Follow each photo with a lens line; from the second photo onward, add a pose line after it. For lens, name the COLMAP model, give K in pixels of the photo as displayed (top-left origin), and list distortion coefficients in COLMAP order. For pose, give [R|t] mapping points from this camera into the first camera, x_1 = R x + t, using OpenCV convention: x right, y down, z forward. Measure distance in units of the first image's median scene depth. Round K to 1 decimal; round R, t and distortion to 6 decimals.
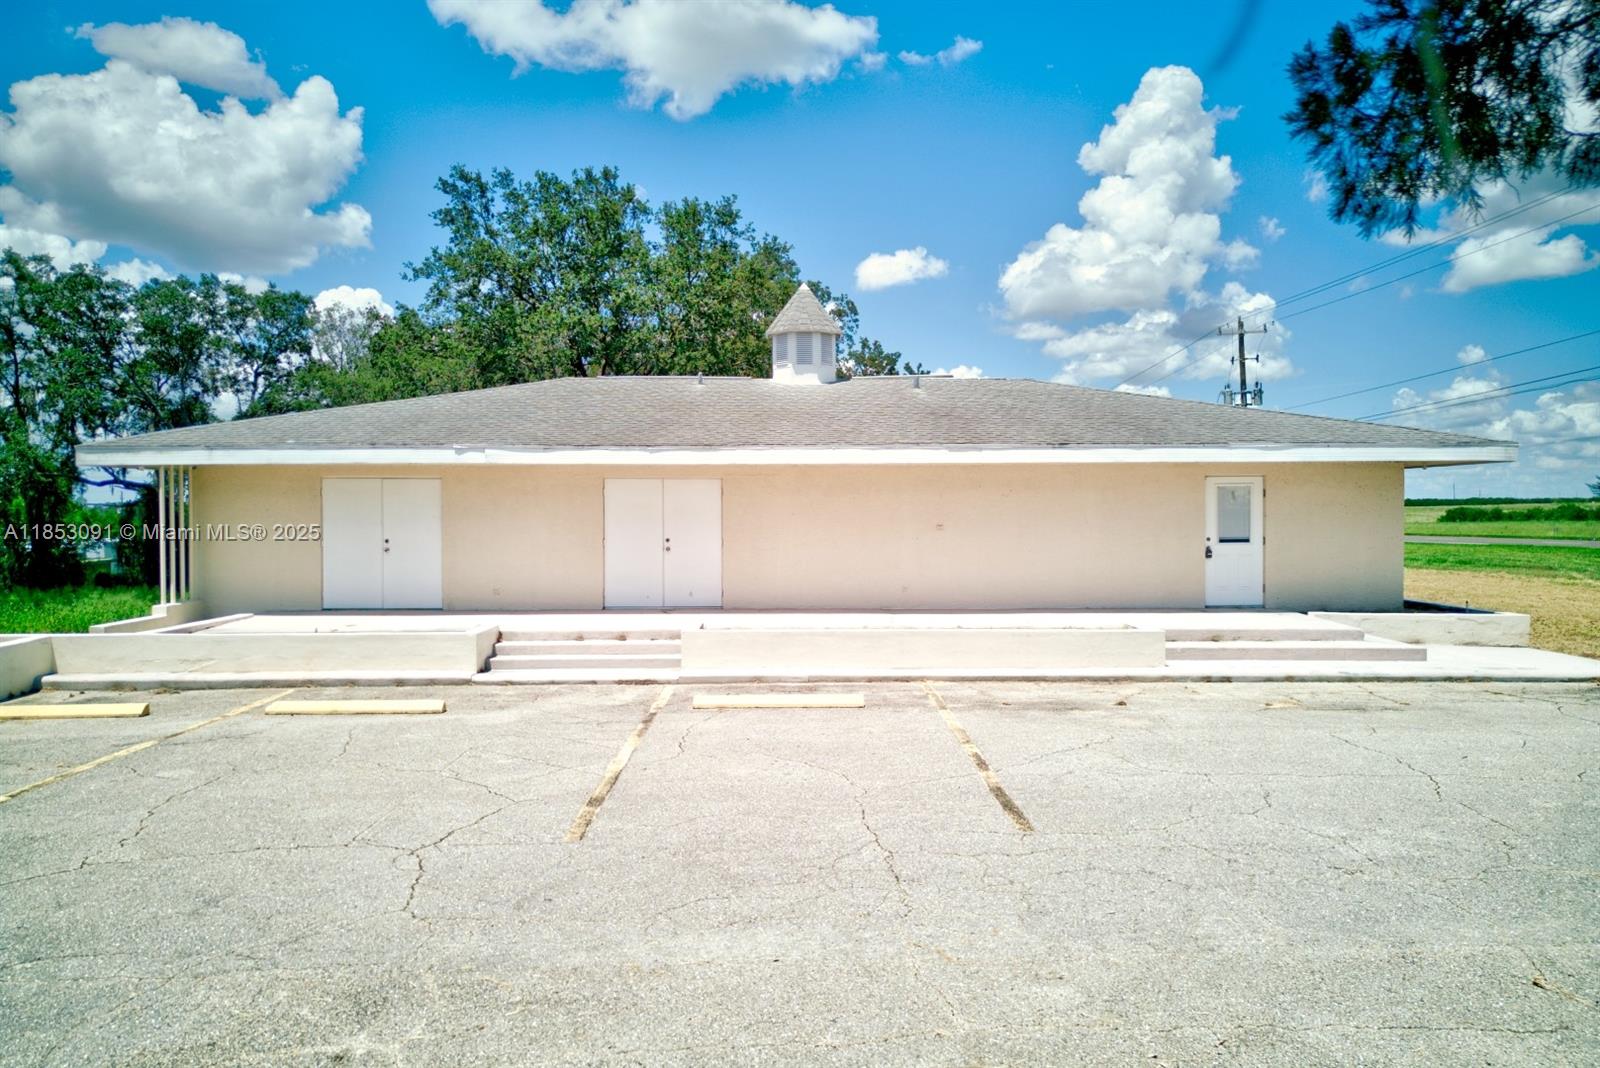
lens RADIAL K [[1124.0, 0, 800.0], [0, 1124.0, 534.0], [0, 0, 1]] dist [0.069207, -0.063617]
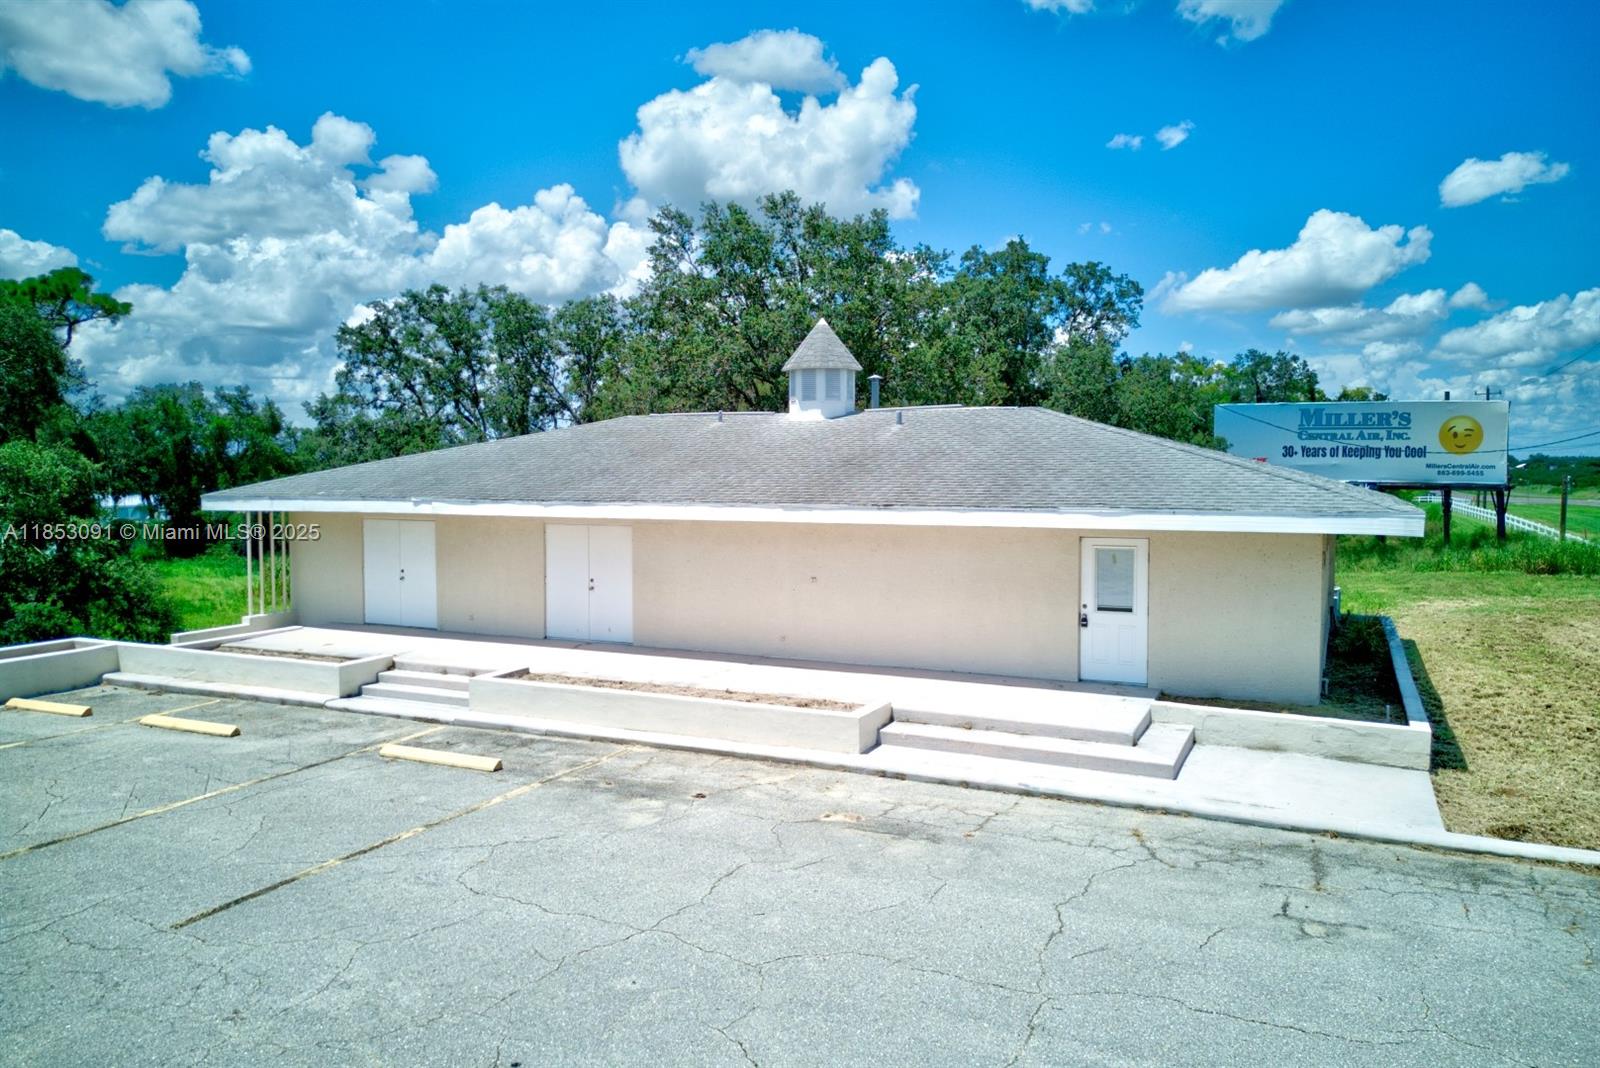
lens RADIAL K [[1124.0, 0, 800.0], [0, 1124.0, 534.0], [0, 0, 1]] dist [0.069207, -0.063617]
pose [[0.898081, 0.027430, -0.438975, 0.587568], [-0.010646, 0.999117, 0.040651, -0.093224], [0.439702, -0.031835, 0.897579, 0.099714]]
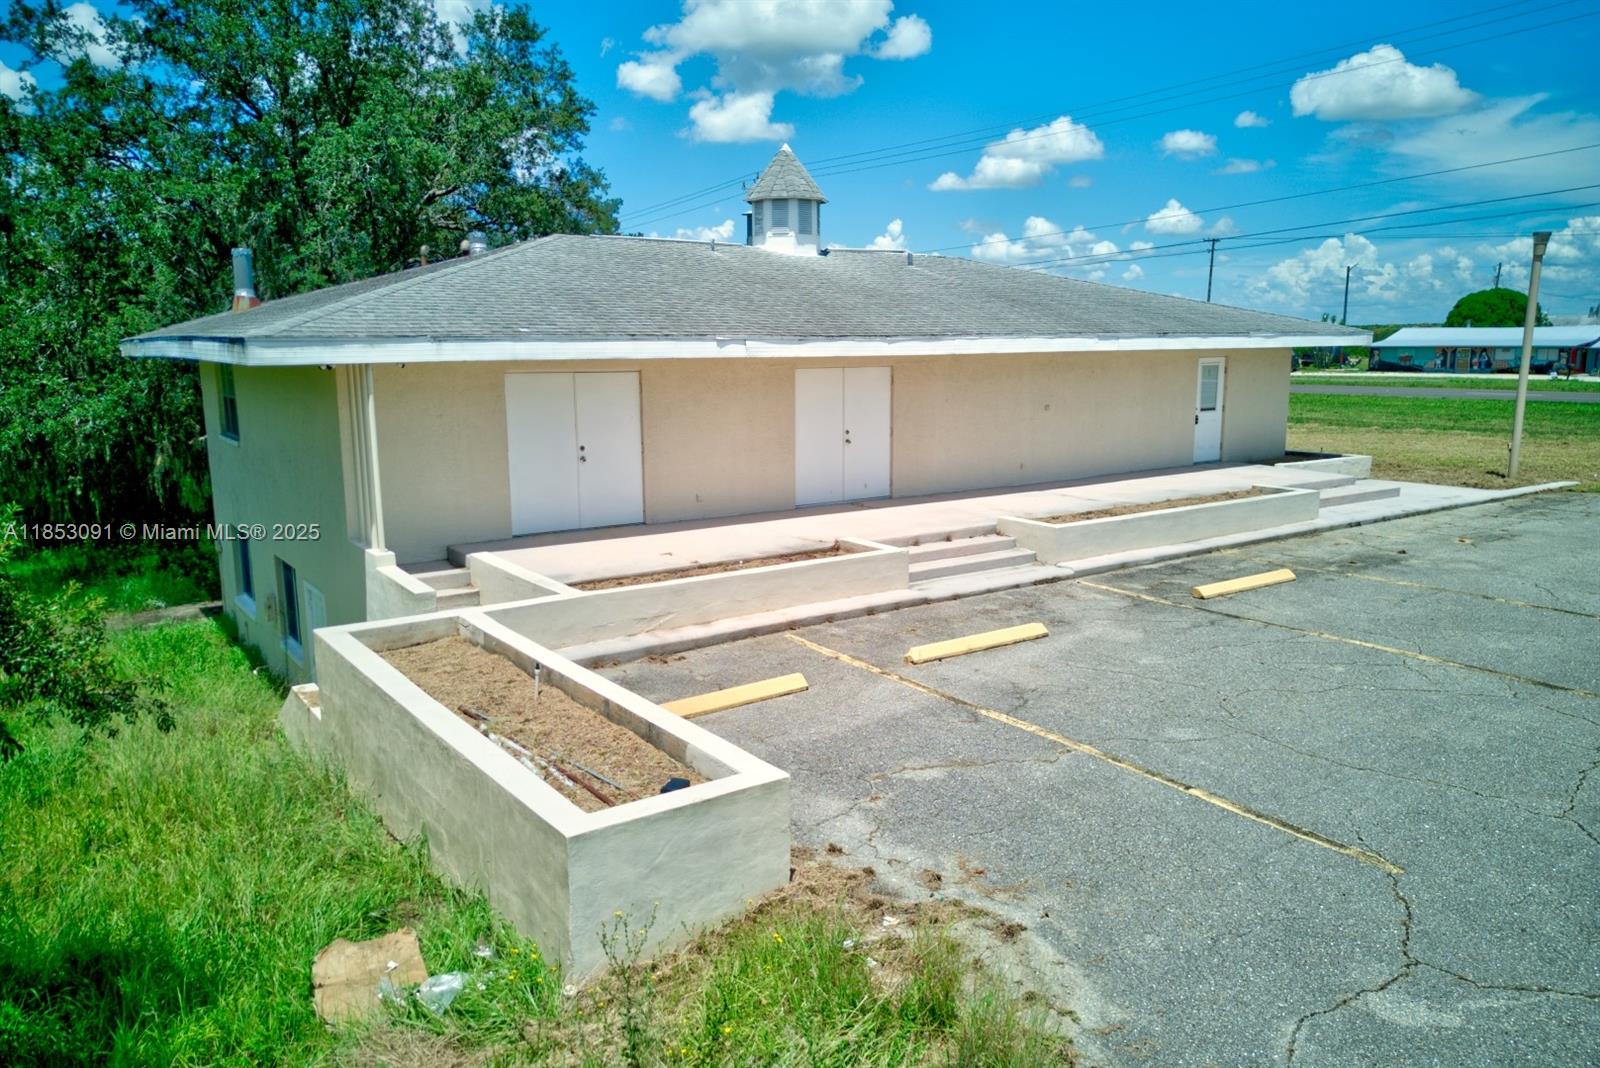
lens RADIAL K [[1124.0, 0, 800.0], [0, 1124.0, 534.0], [0, 0, 1]] dist [0.069207, -0.063617]
pose [[0.822831, -0.098080, 0.559759, -0.744849], [0.011985, 0.987770, 0.155458, -0.061870], [-0.568160, -0.121206, 0.813943, 0.239688]]
